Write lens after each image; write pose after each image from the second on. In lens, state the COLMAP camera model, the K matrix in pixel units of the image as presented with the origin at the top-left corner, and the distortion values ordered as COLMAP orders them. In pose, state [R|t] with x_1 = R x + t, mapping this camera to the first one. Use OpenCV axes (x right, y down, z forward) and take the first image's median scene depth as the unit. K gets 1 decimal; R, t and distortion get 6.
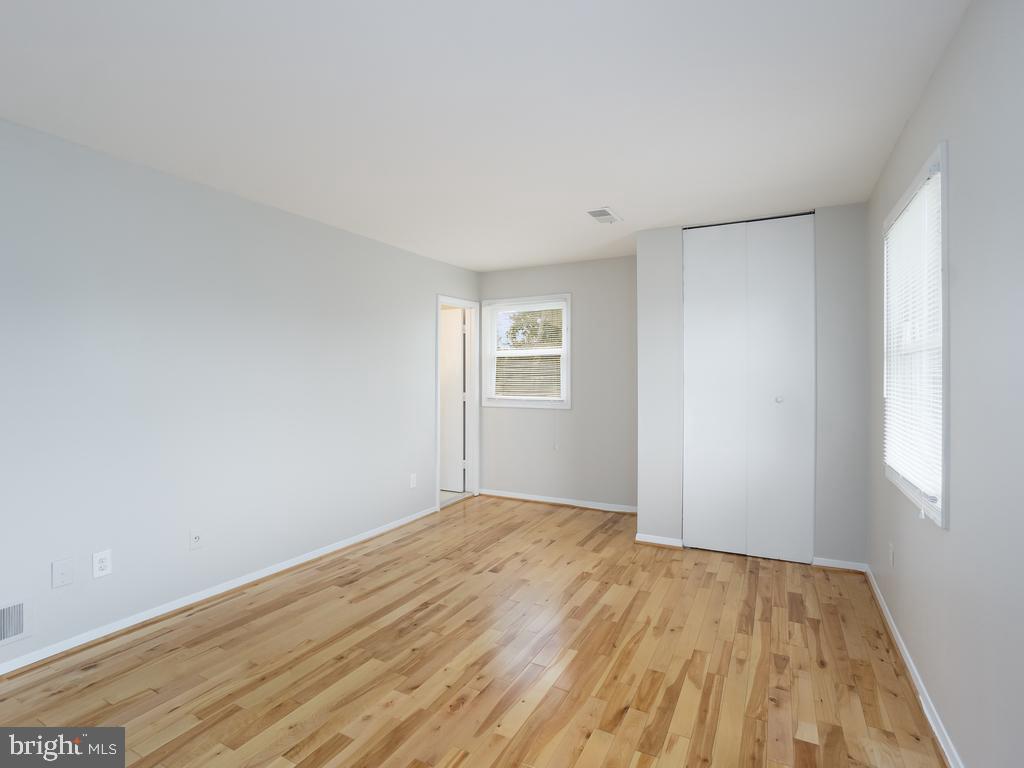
lens RADIAL K [[516.0, 0, 512.4], [0, 516.0, 380.3], [0, 0, 1]] dist [-0.059667, 0.027070]
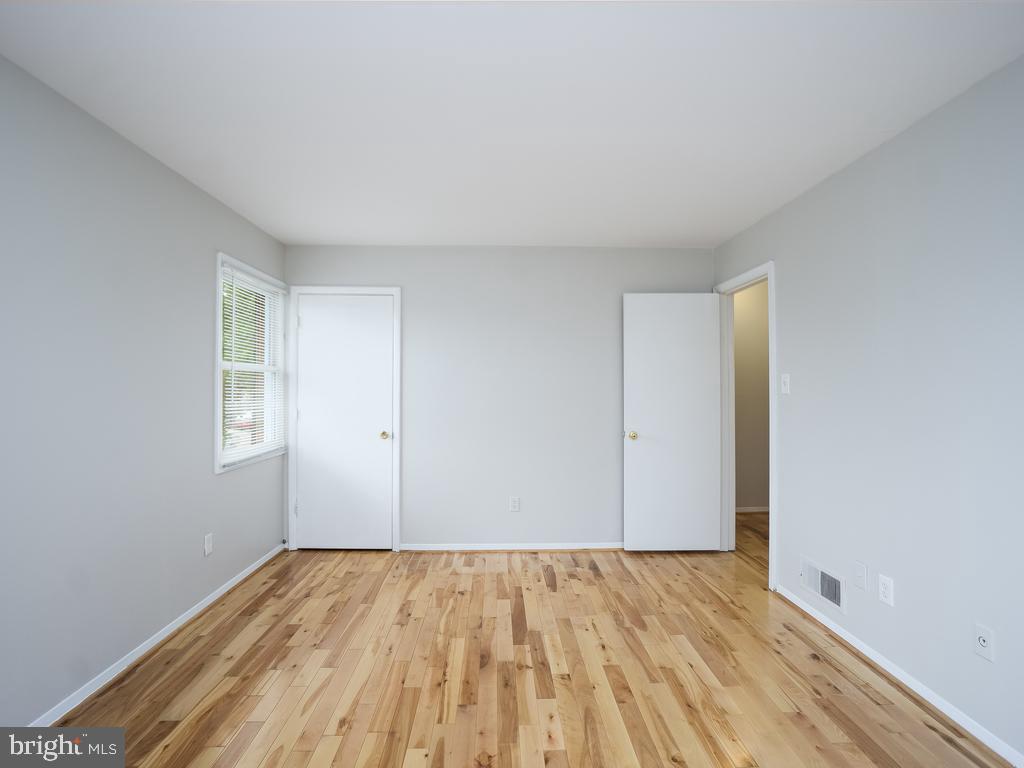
lens RADIAL K [[516.0, 0, 512.4], [0, 516.0, 380.3], [0, 0, 1]] dist [-0.059667, 0.027070]
pose [[-0.871043, -0.007502, -0.491149, 0.290219], [-0.003090, 0.999947, -0.009793, -0.007977], [0.491196, -0.007013, -0.871021, 1.842092]]
